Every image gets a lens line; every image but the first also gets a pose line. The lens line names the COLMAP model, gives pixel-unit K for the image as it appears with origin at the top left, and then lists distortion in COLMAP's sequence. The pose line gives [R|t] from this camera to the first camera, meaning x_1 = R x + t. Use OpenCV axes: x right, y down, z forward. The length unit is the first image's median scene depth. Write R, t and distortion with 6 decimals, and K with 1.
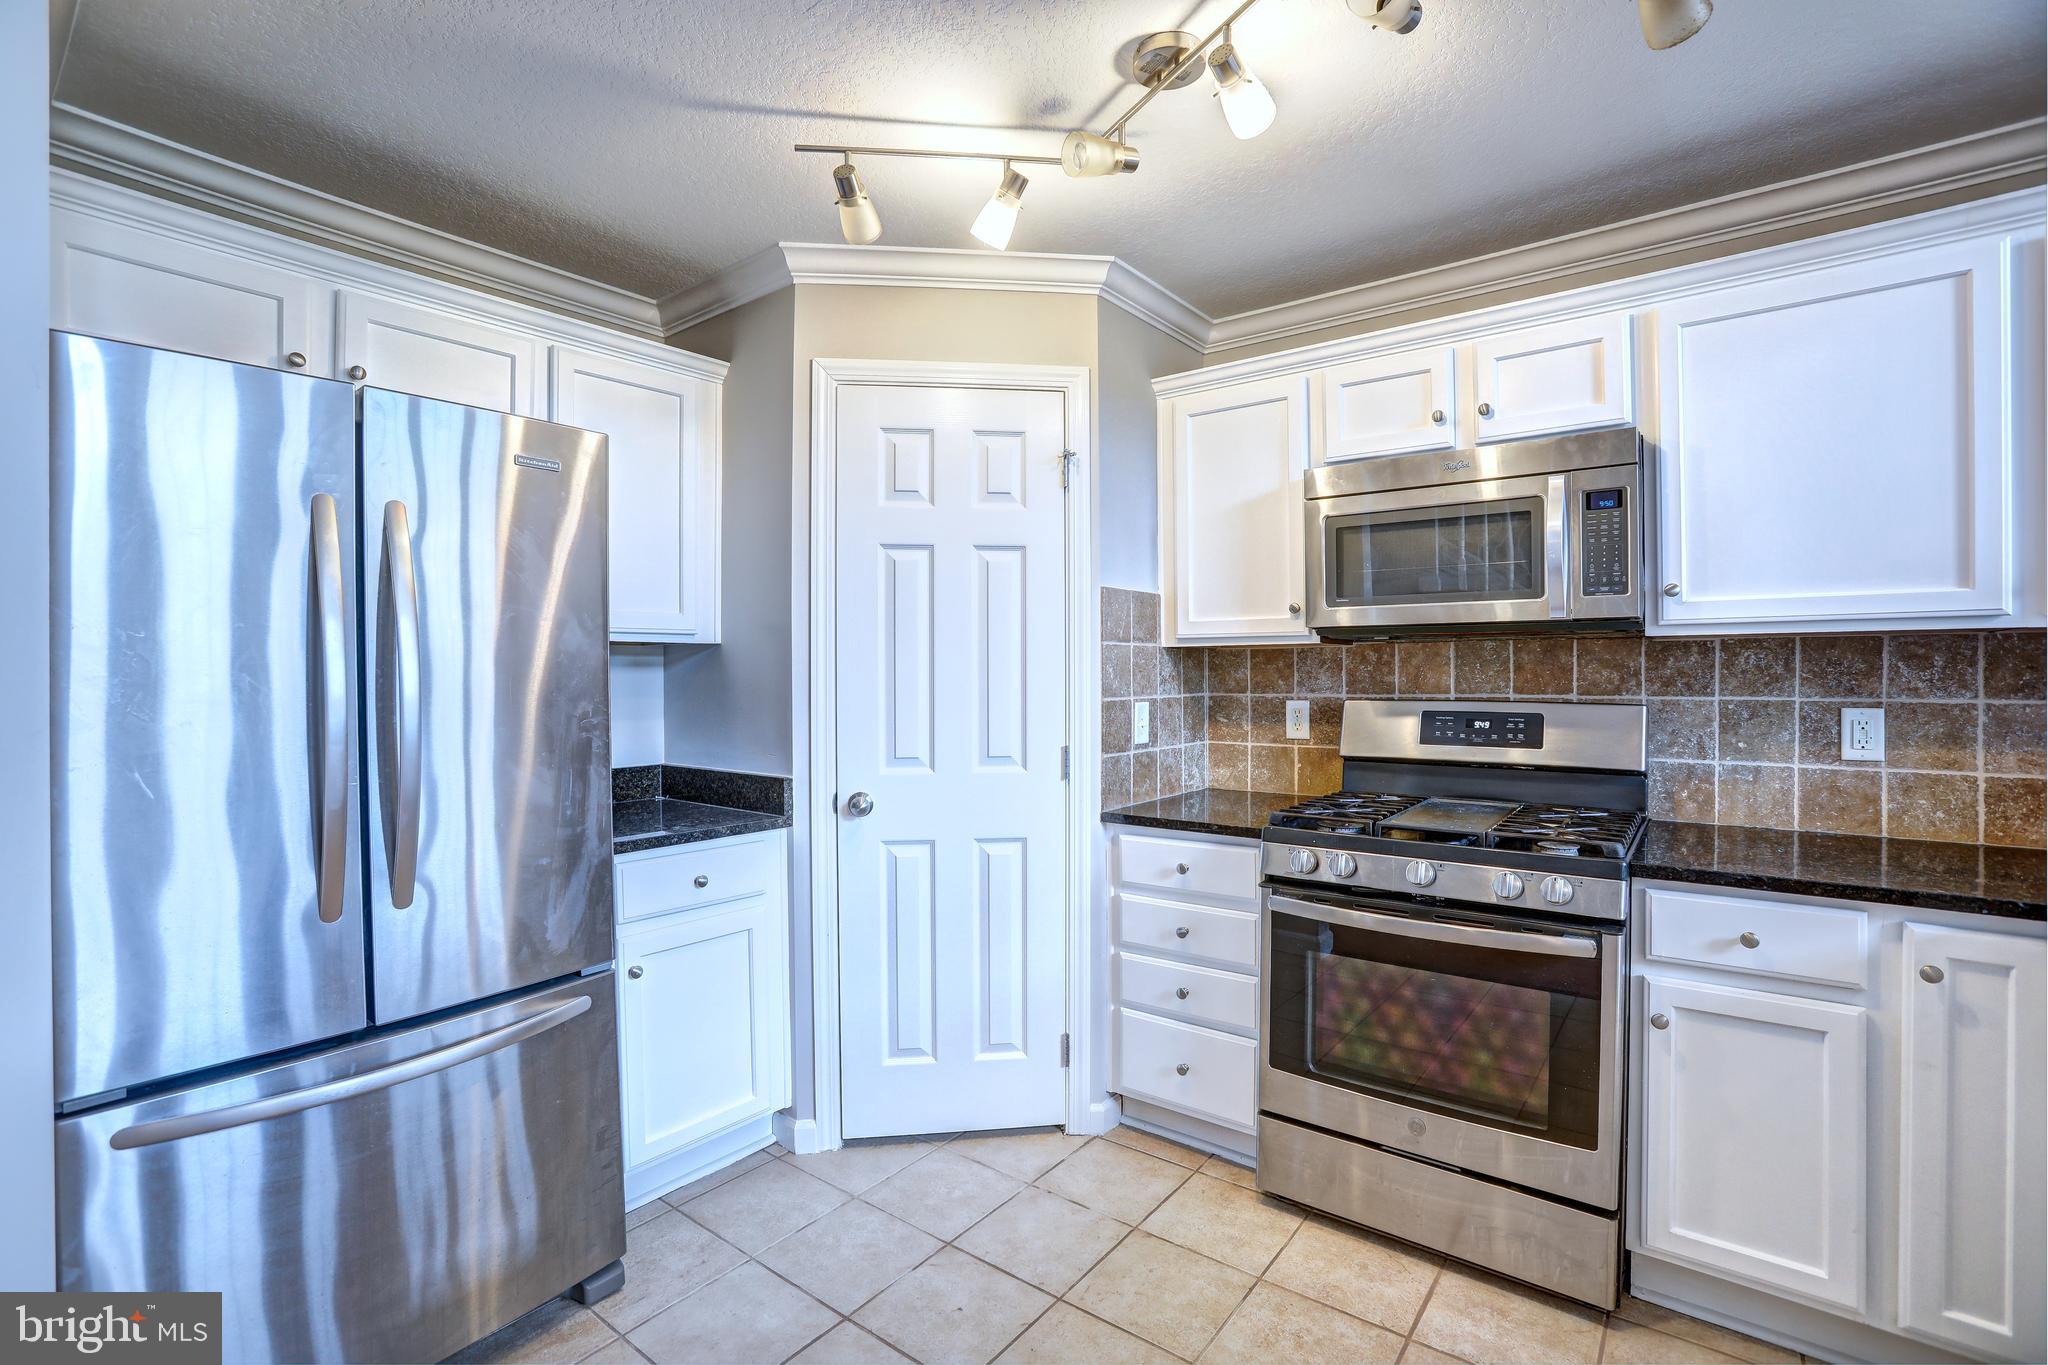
lens RADIAL K [[939.0, 0, 1029.4], [0, 939.0, 671.1], [0, 0, 1]] dist [-0.075402, 0.034329]
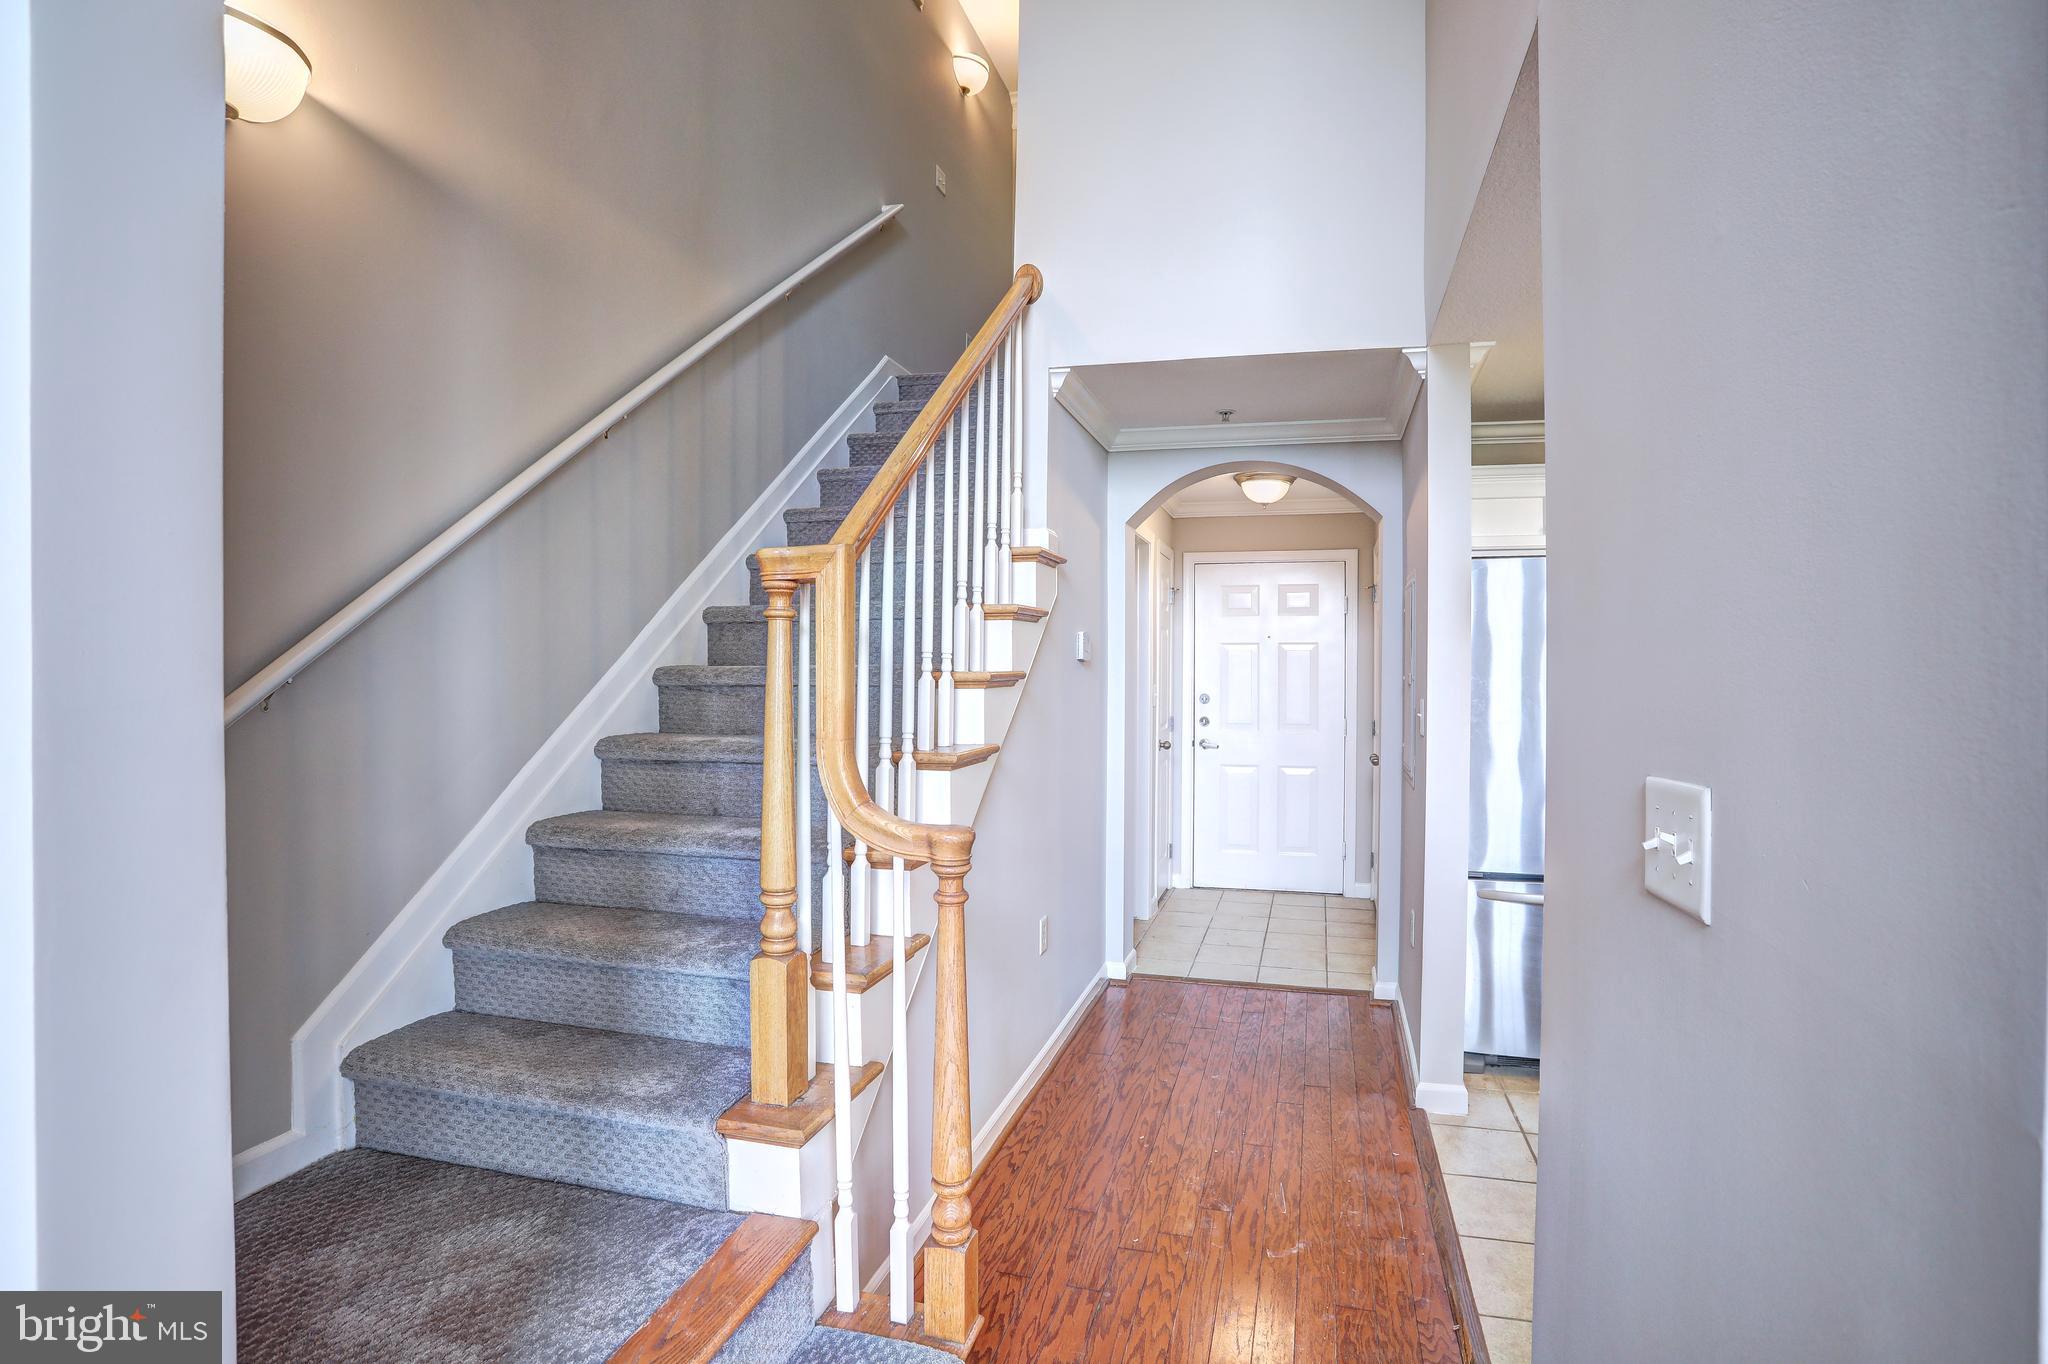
lens RADIAL K [[939.0, 0, 1029.4], [0, 939.0, 670.6], [0, 0, 1]] dist [-0.075402, 0.034329]
pose [[0.362395, 0.011208, -0.931957, 0.452186], [-0.002978, 0.999937, 0.010868, -0.050909], [0.932020, -0.001163, 0.362406, -0.537884]]
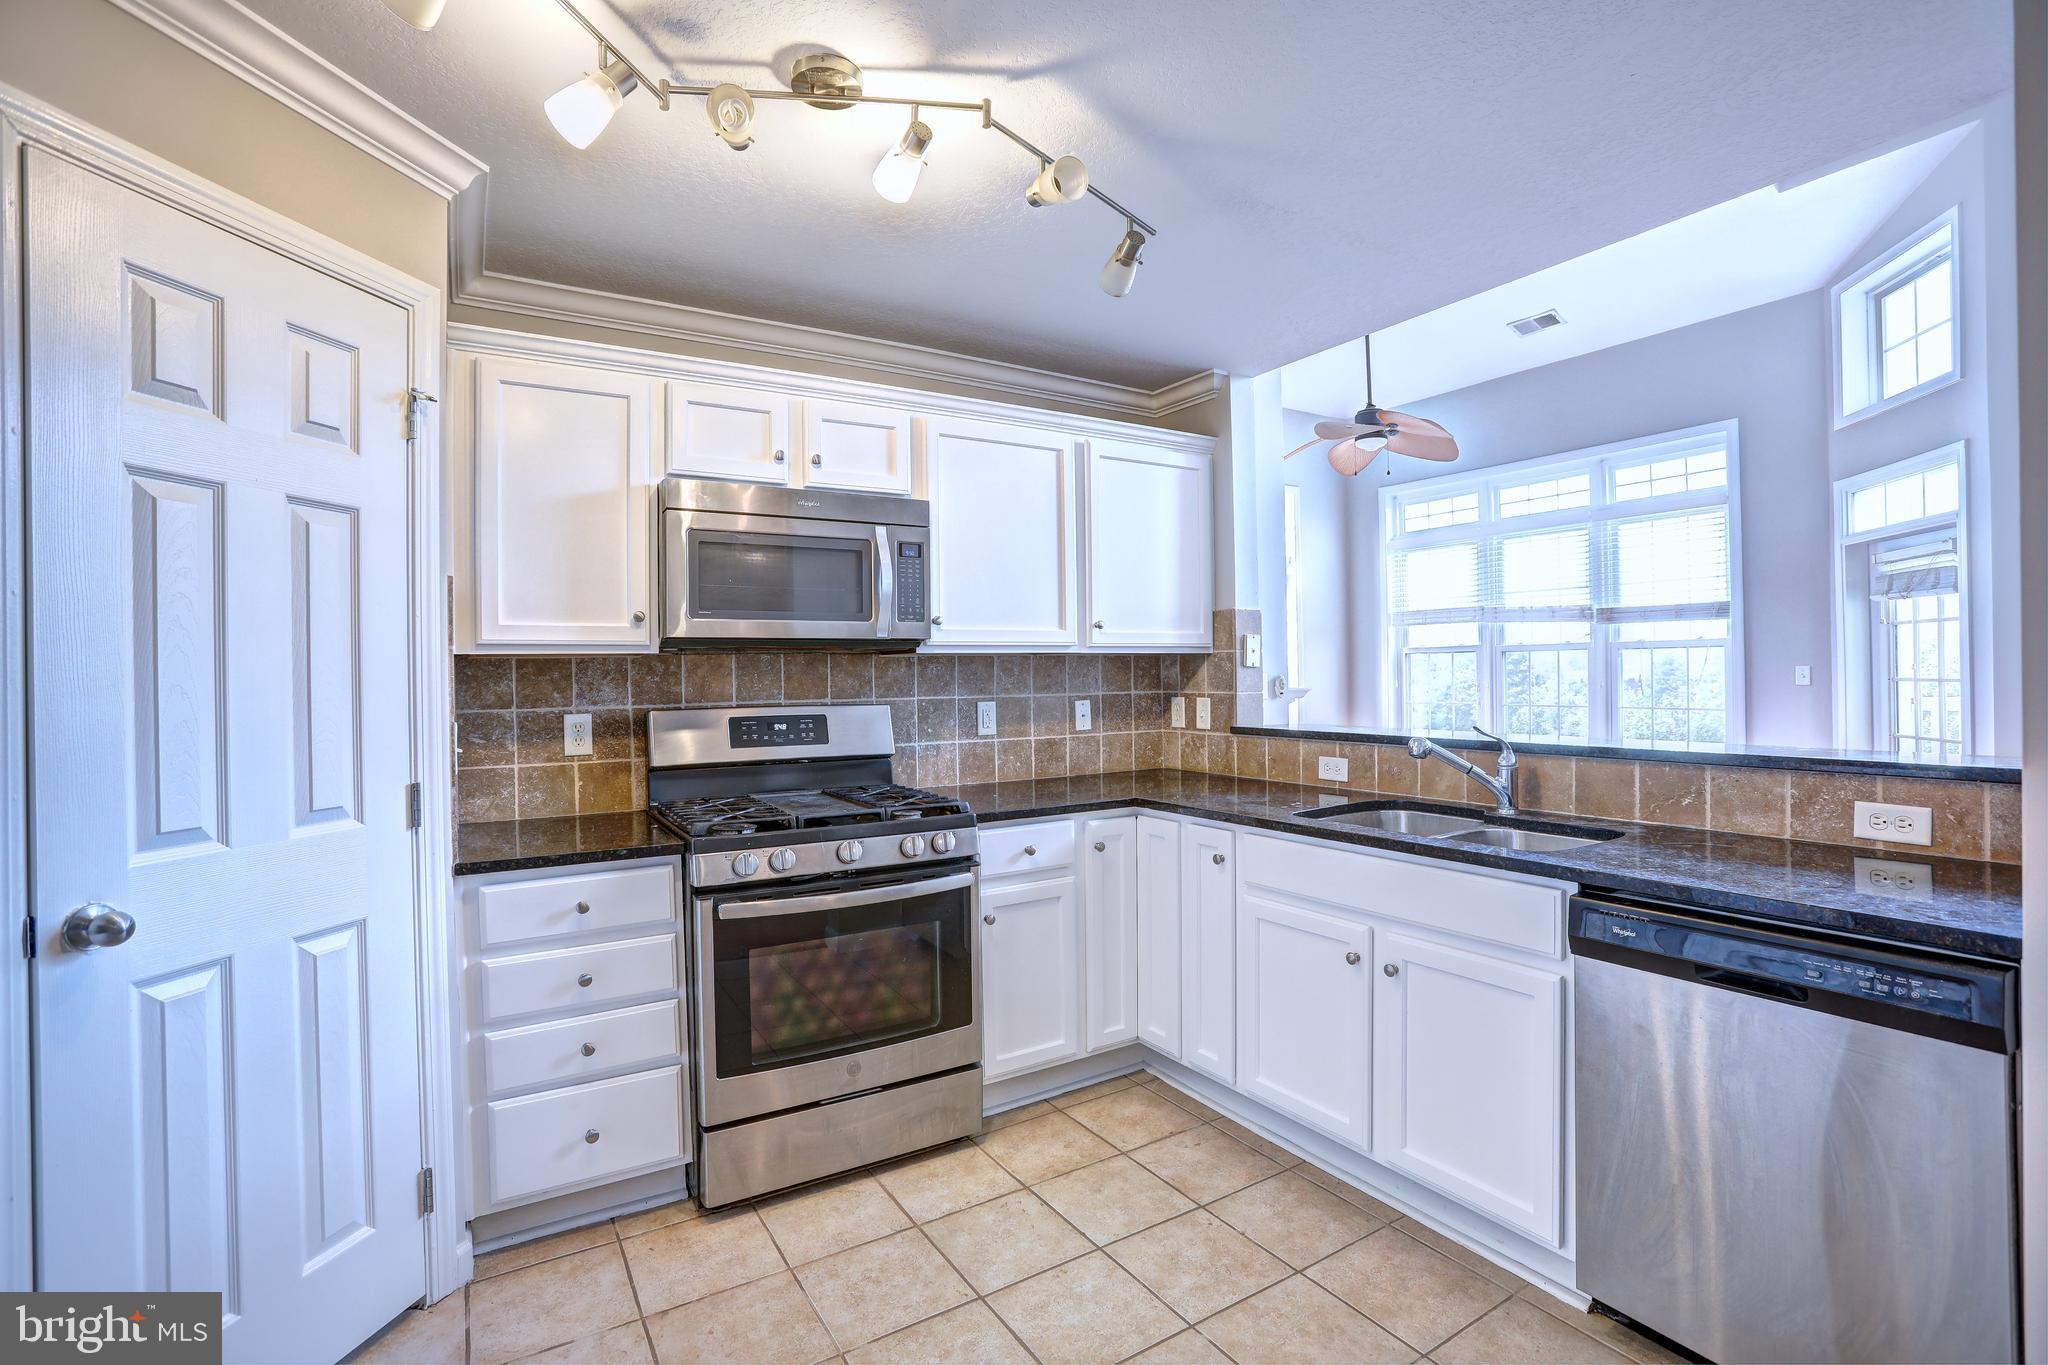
lens RADIAL K [[939.0, 0, 1029.4], [0, 939.0, 671.1], [0, 0, 1]] dist [-0.075402, 0.034329]
pose [[0.352834, 0.004359, 0.935676, -0.485694], [0.012266, 0.999882, -0.009283, 0.003039], [-0.935605, 0.014753, 0.352739, 0.293345]]
